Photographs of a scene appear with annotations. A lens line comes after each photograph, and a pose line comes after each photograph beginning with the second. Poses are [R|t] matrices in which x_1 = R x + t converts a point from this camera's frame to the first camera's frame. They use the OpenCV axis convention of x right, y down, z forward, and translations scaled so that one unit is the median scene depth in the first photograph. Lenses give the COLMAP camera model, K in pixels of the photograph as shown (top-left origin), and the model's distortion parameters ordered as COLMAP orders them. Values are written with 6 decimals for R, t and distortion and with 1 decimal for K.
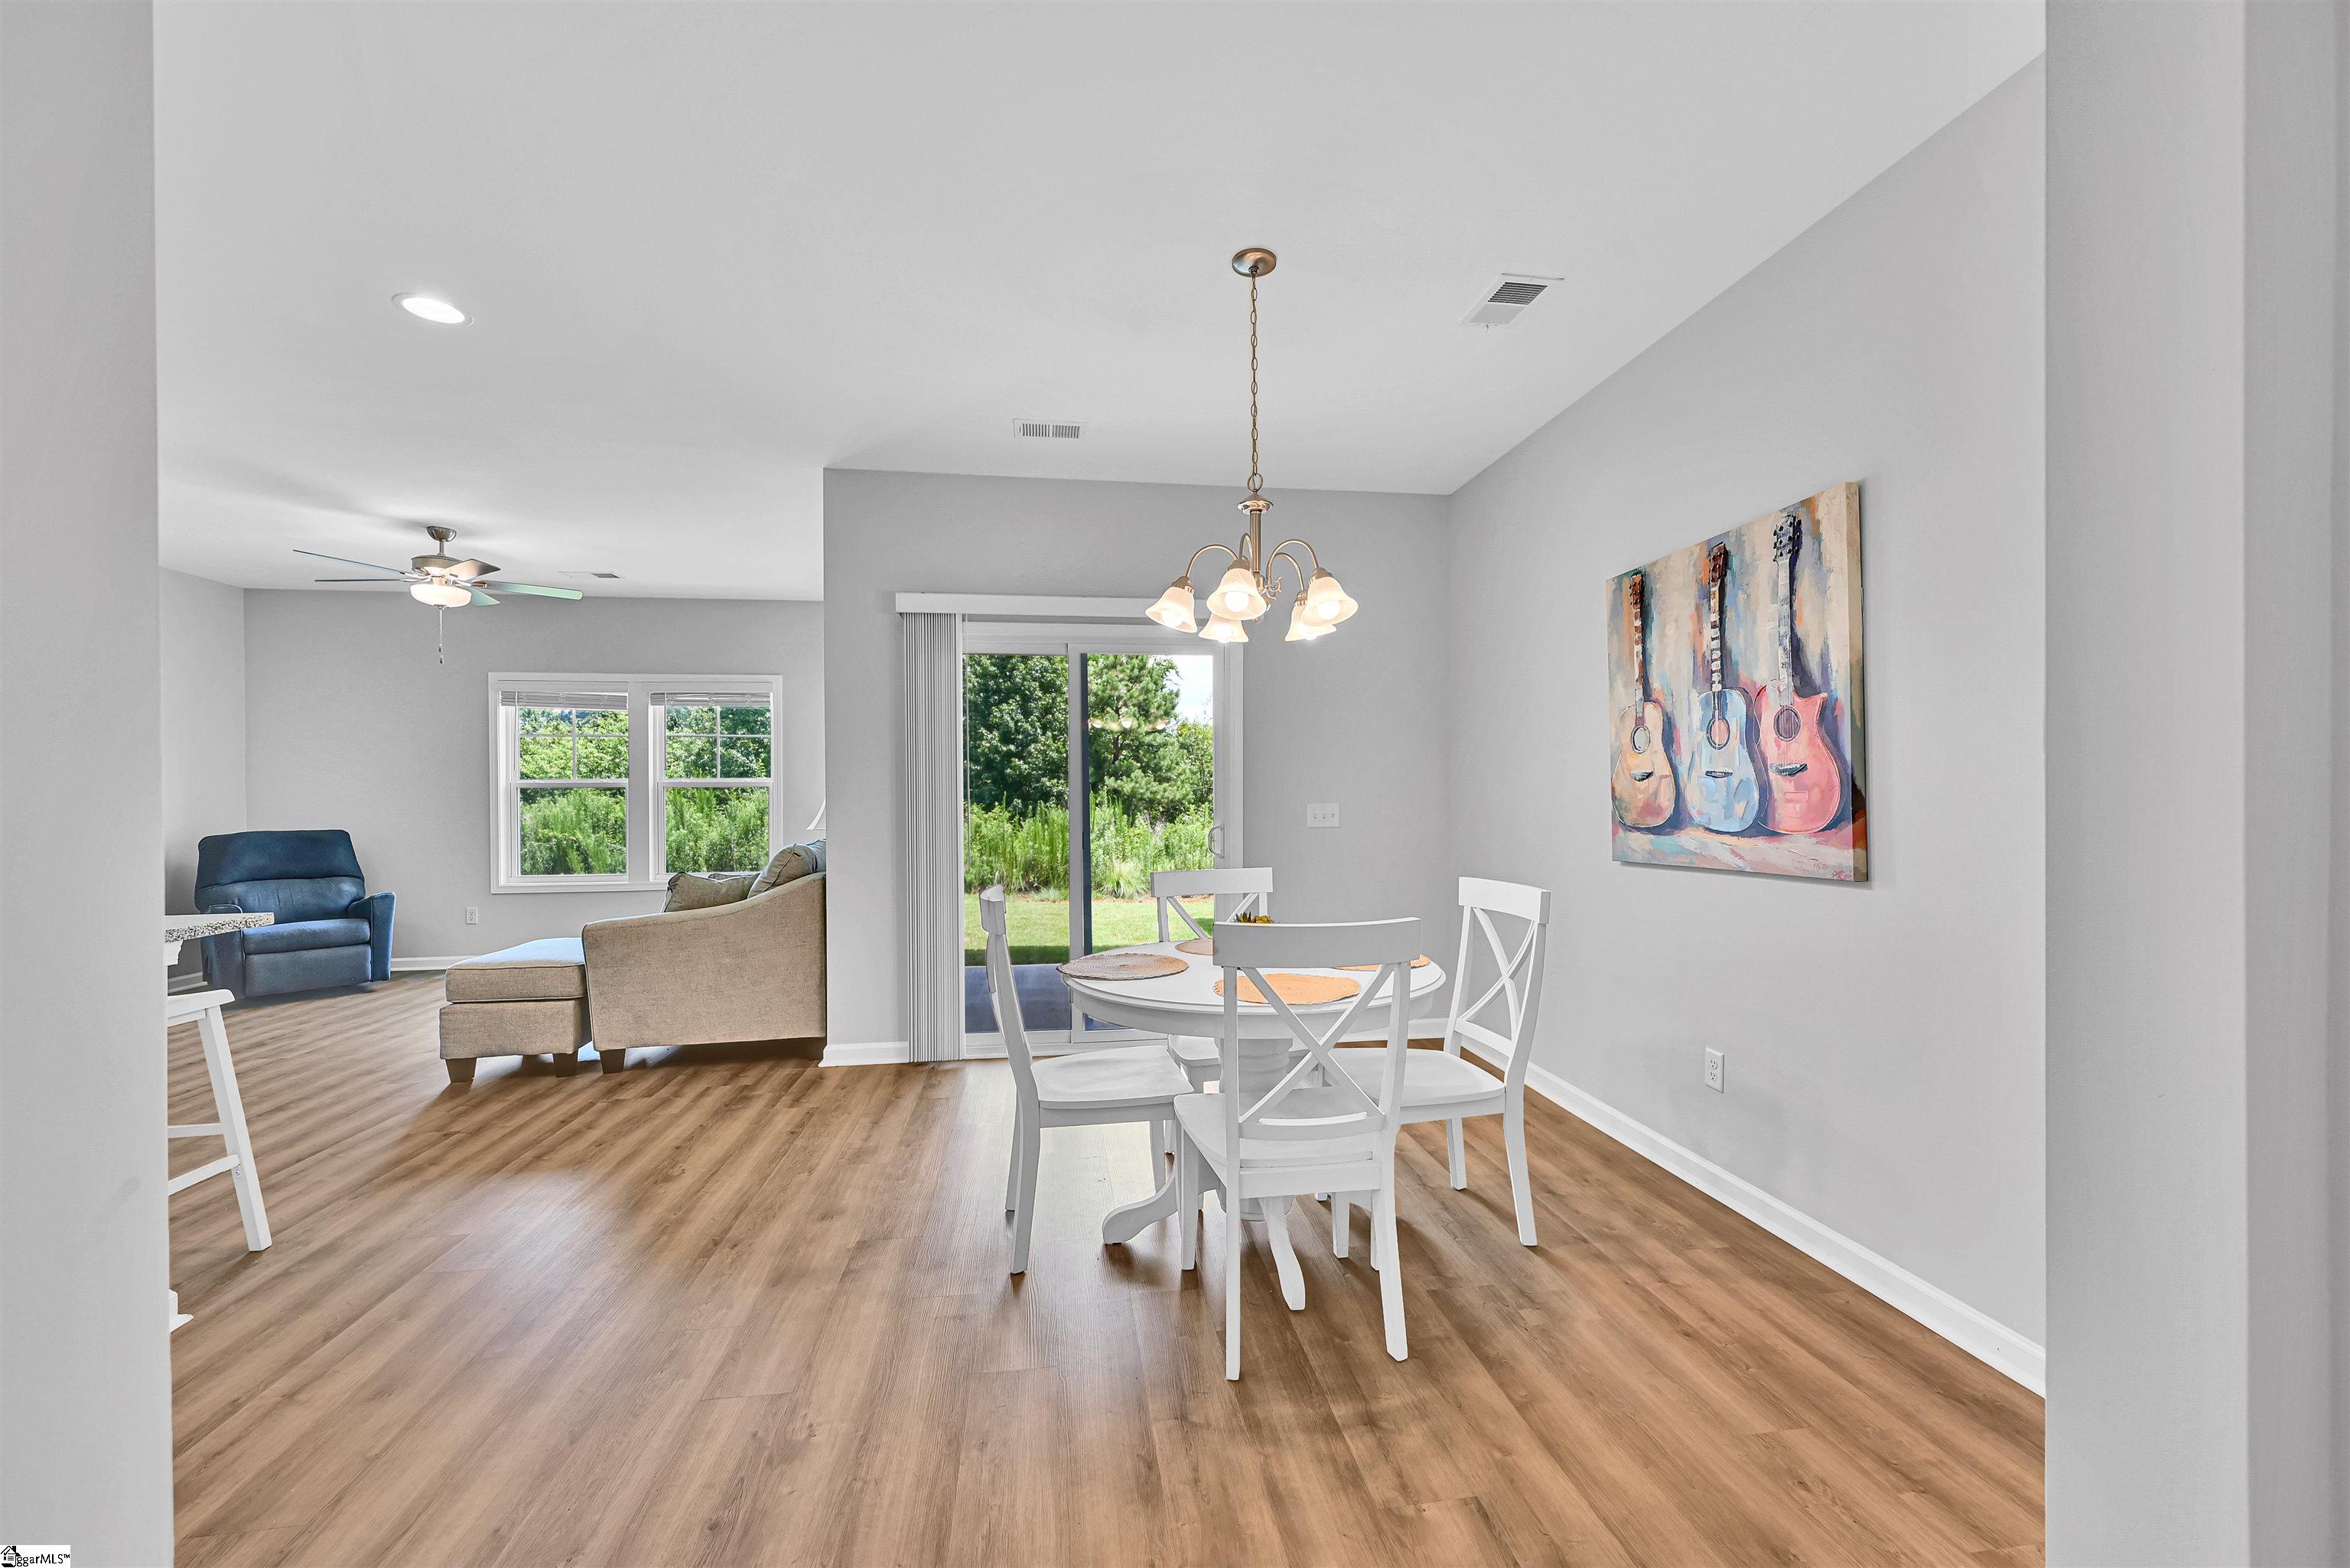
lens RADIAL K [[935.1, 0, 1172.7], [0, 935.1, 796.8], [0, 0, 1]] dist [0.002966, -0.000203]
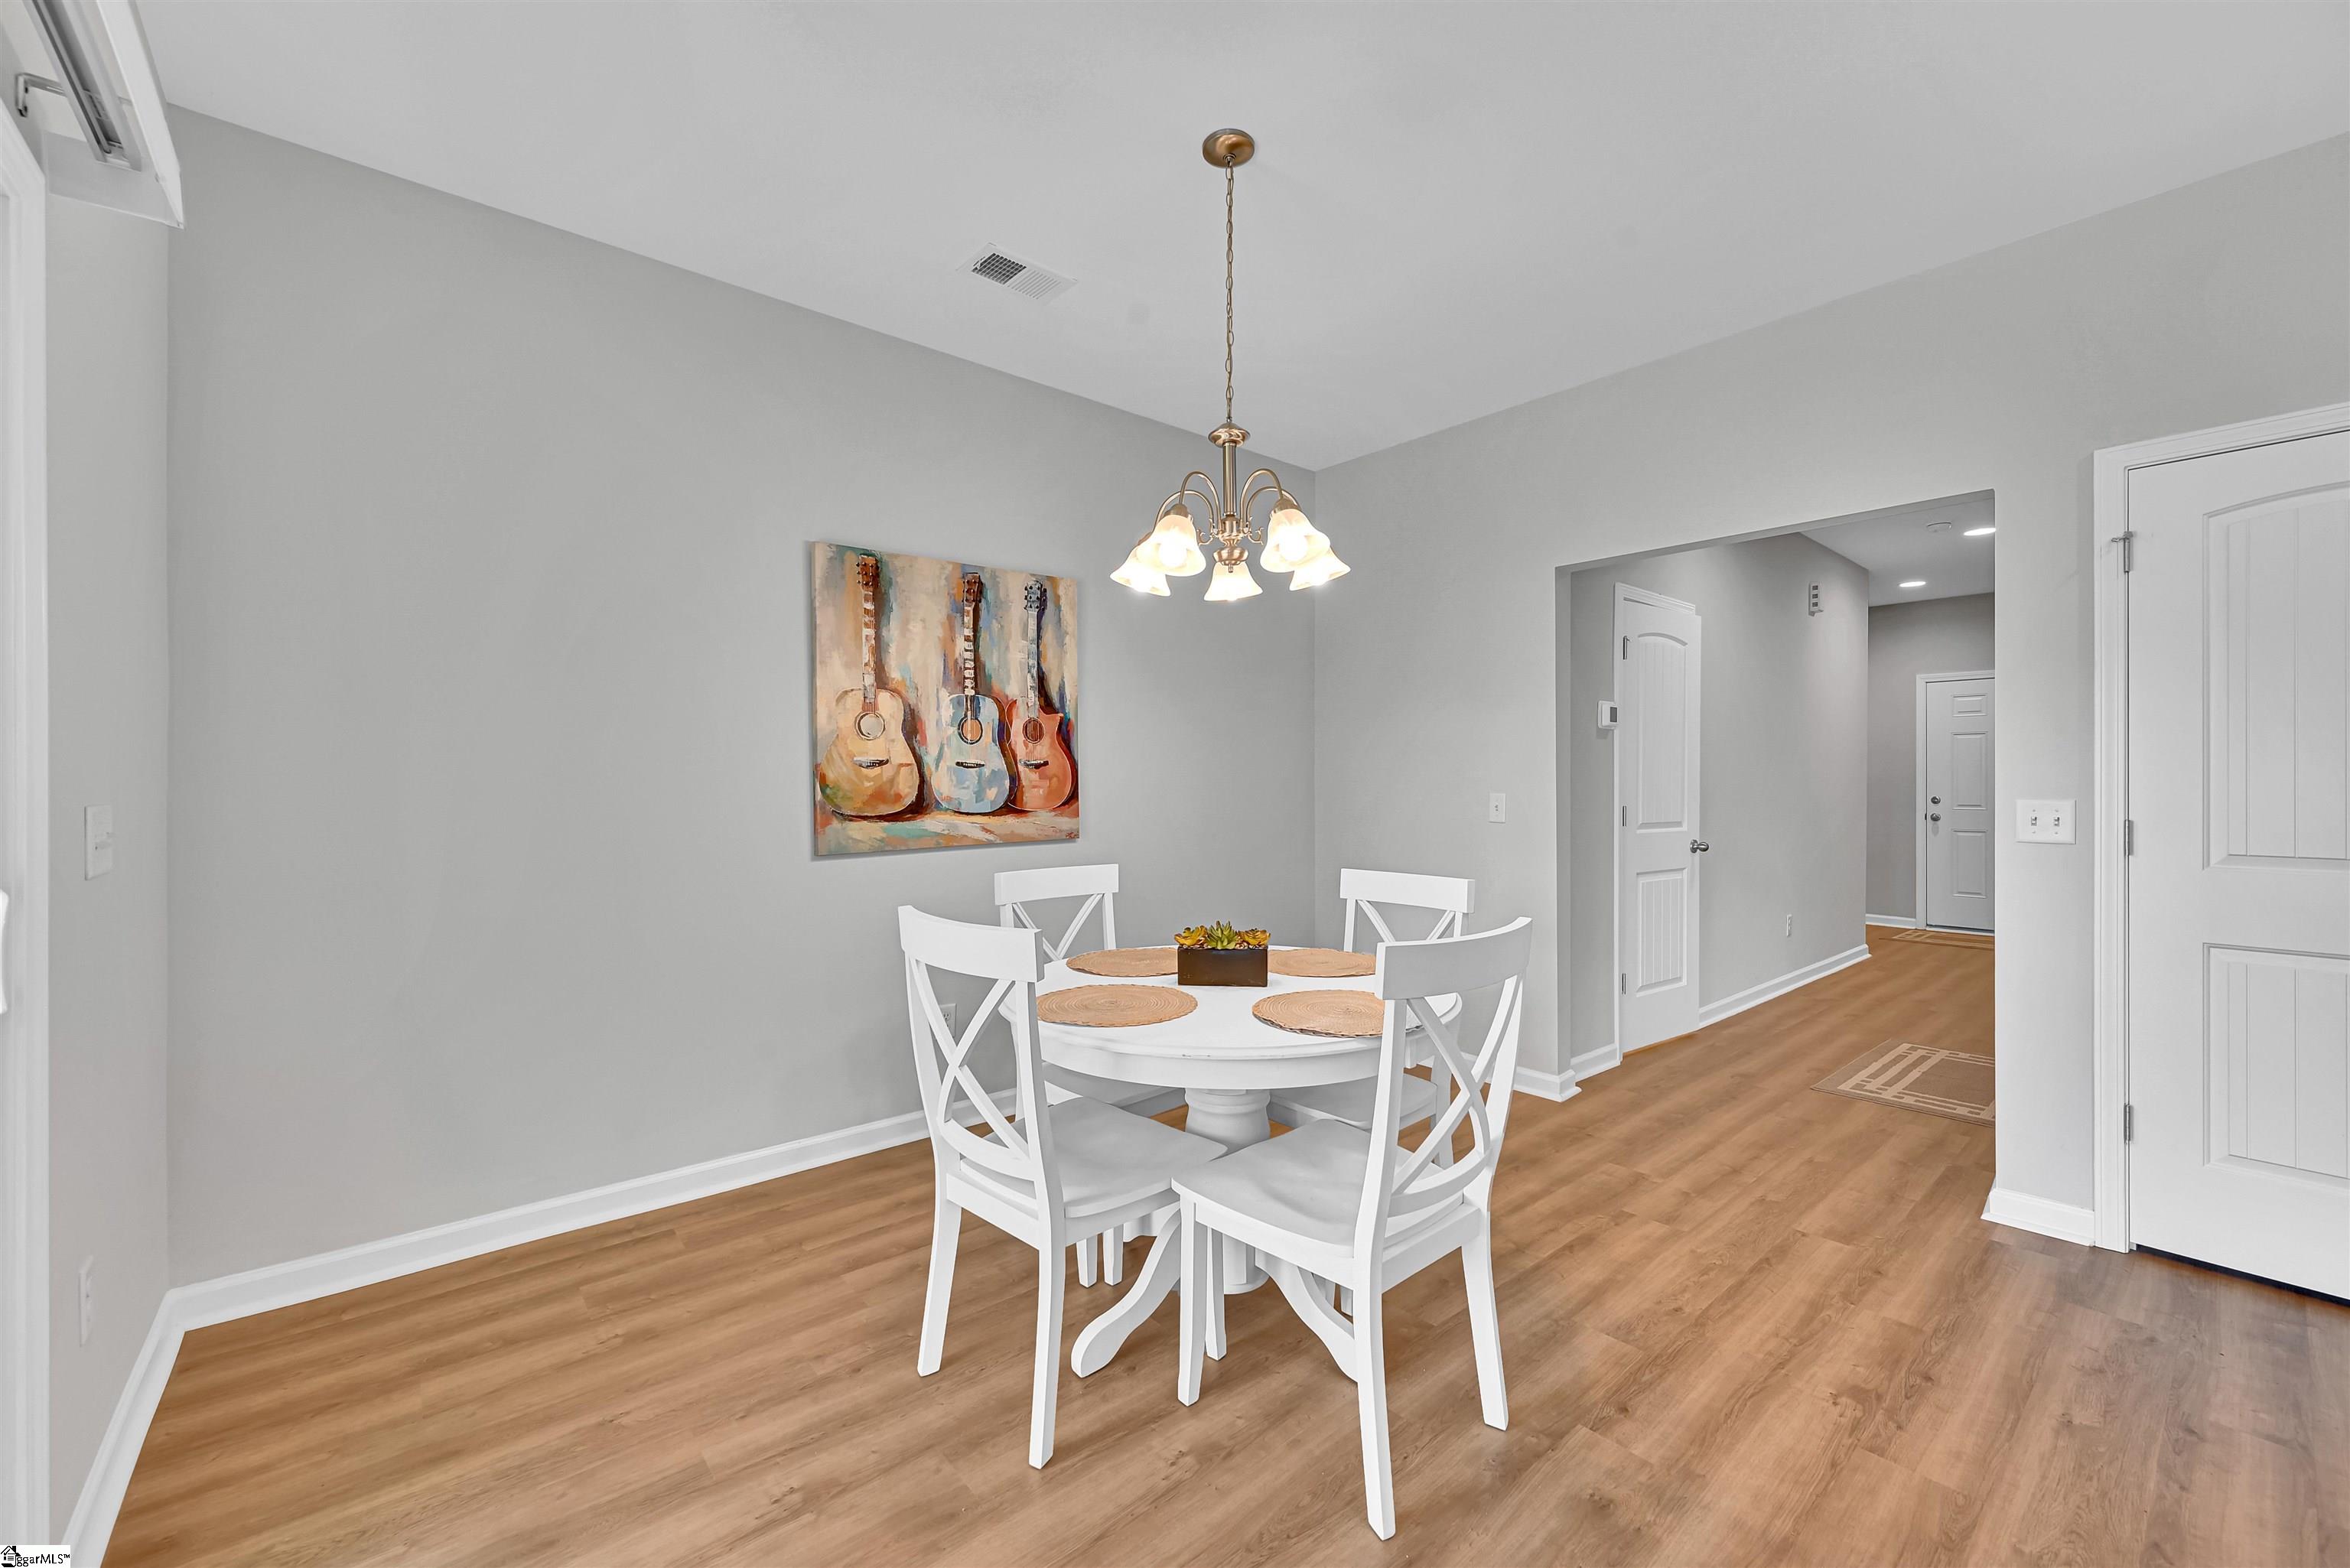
lens RADIAL K [[935.1, 0, 1198.4], [0, 935.1, 784.3], [0, 0, 1]] dist [0.002966, -0.000203]
pose [[-0.550759, 0.005511, 0.834646, -0.515996], [0.006768, 0.999975, -0.002137, 0.004307], [-0.834637, 0.004472, -0.550782, 1.283371]]
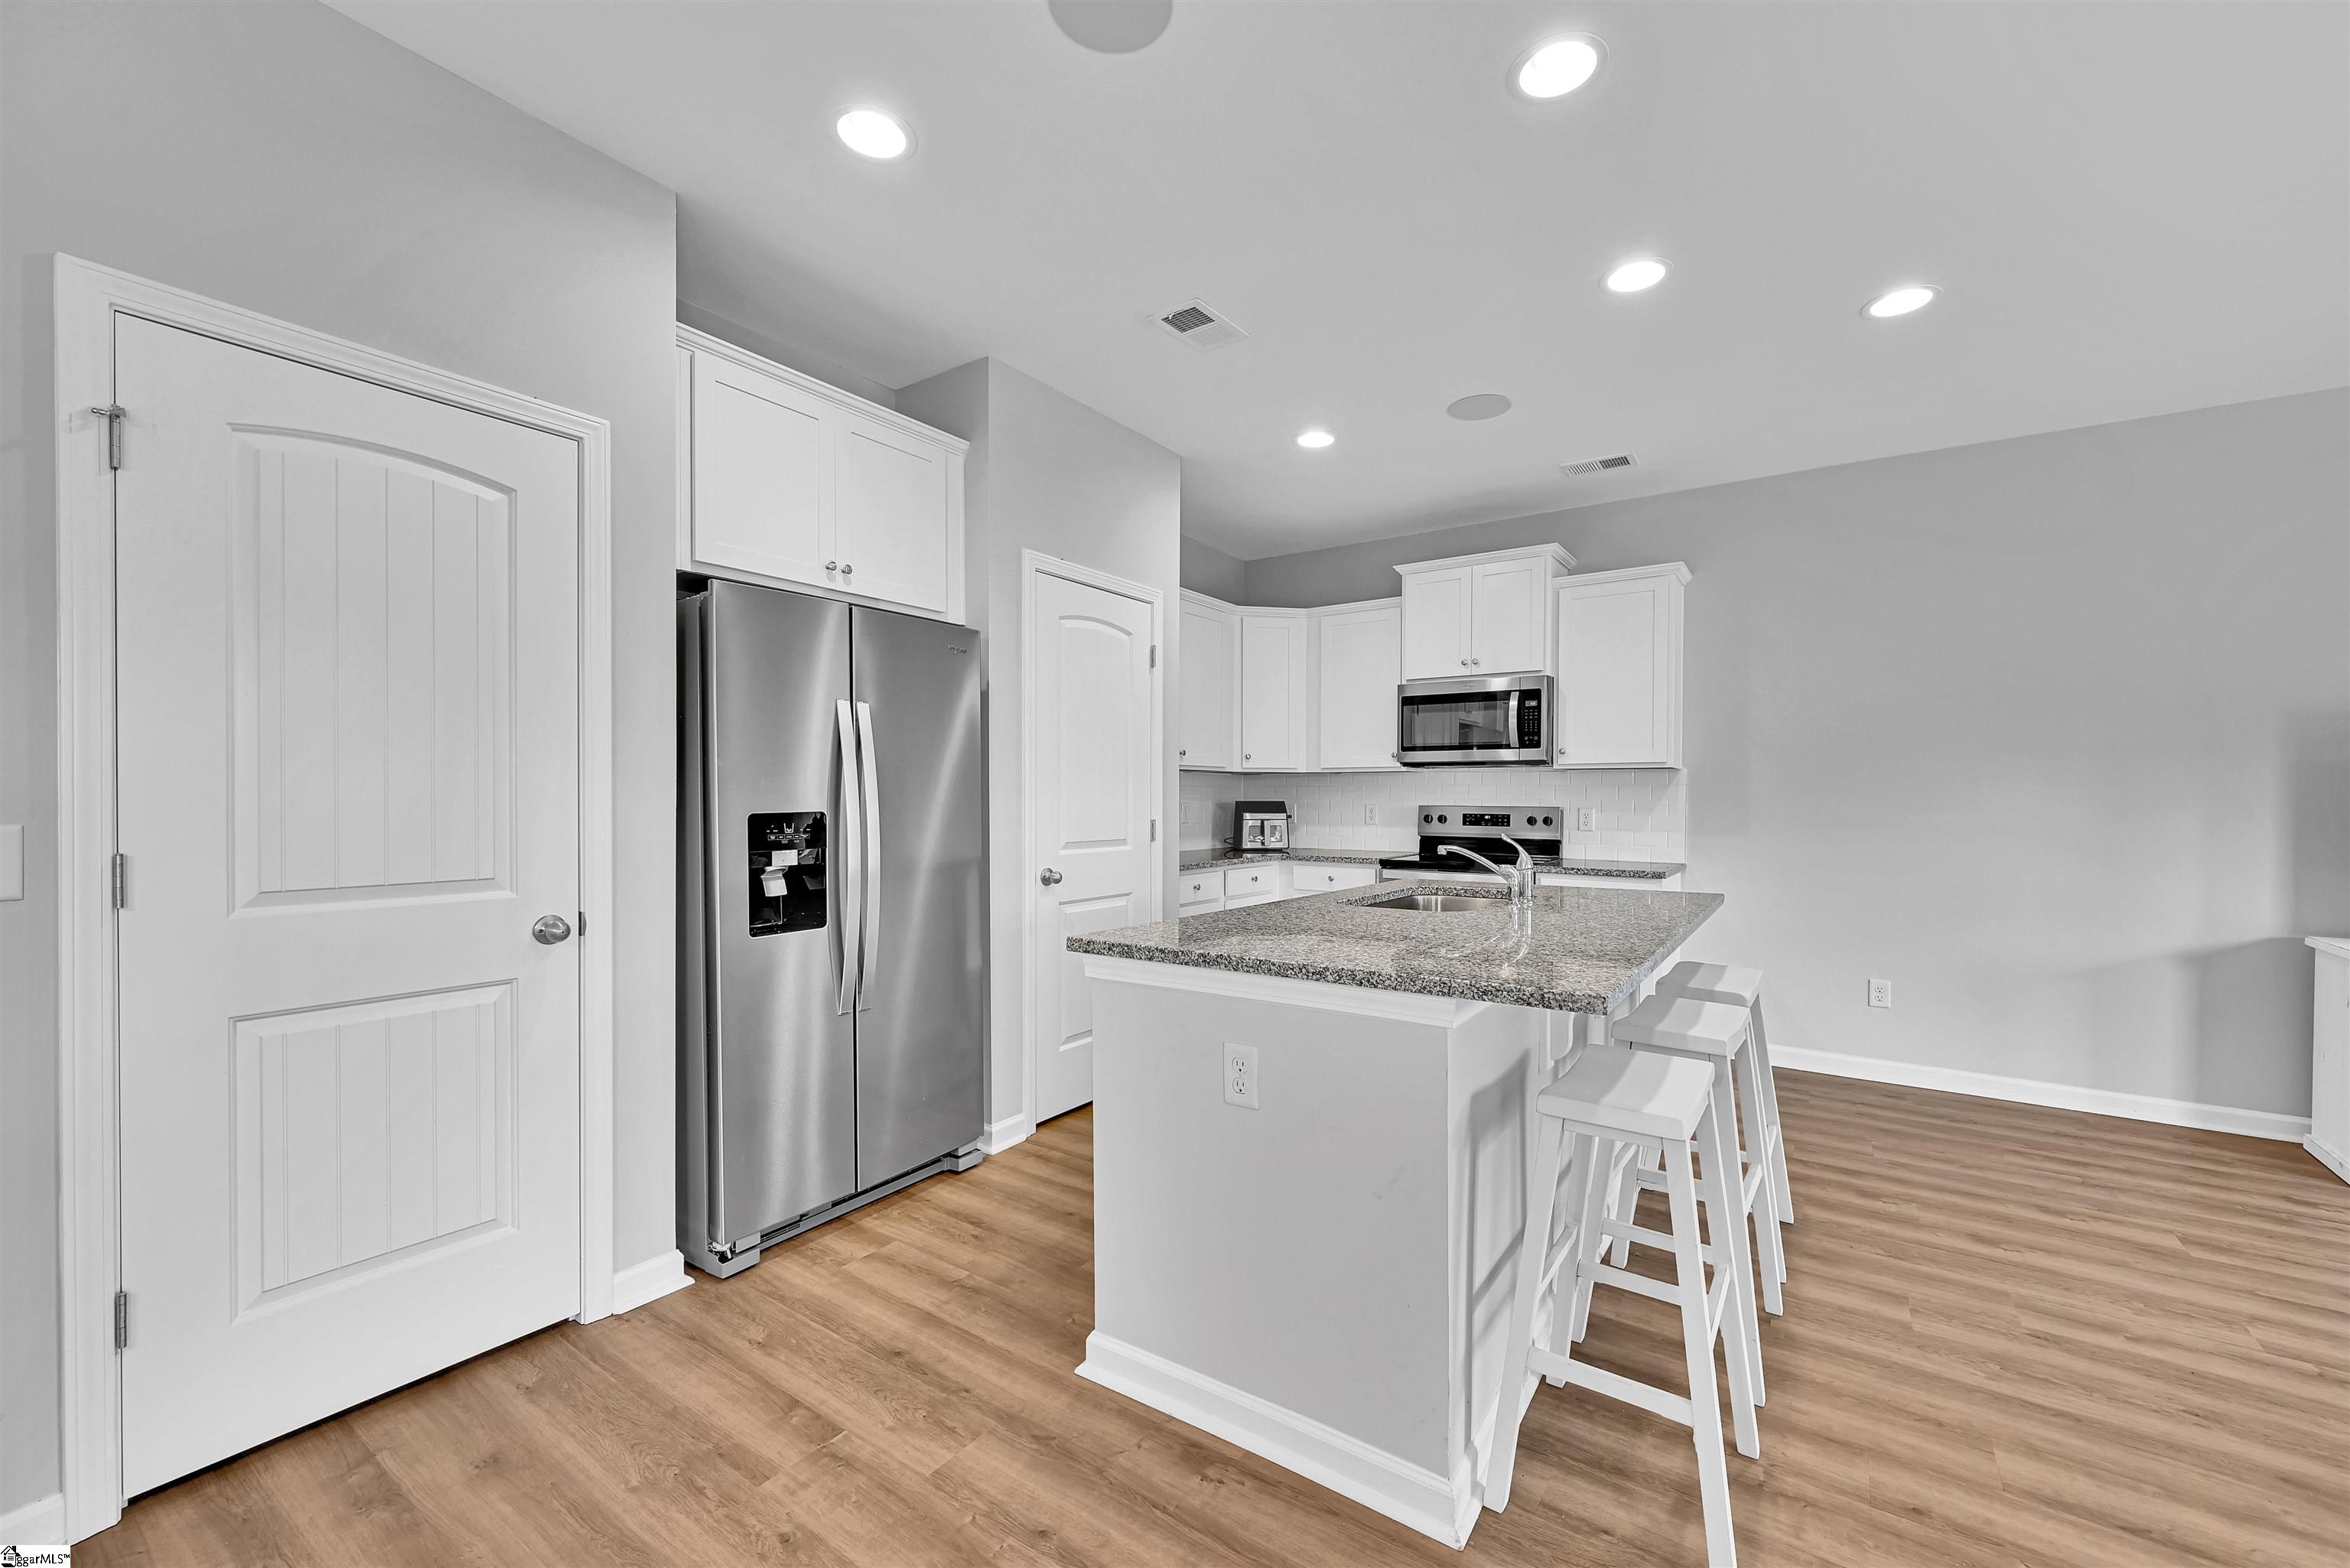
lens RADIAL K [[935.1, 0, 1185.5], [0, 935.1, 802.9], [0, 0, 1]] dist [0.002966, -0.000203]
pose [[-0.676921, 0.008801, -0.736003, -0.302590], [-0.004229, 0.999865, 0.015847, -0.000632], [0.736044, 0.013840, -0.676793, 0.964639]]
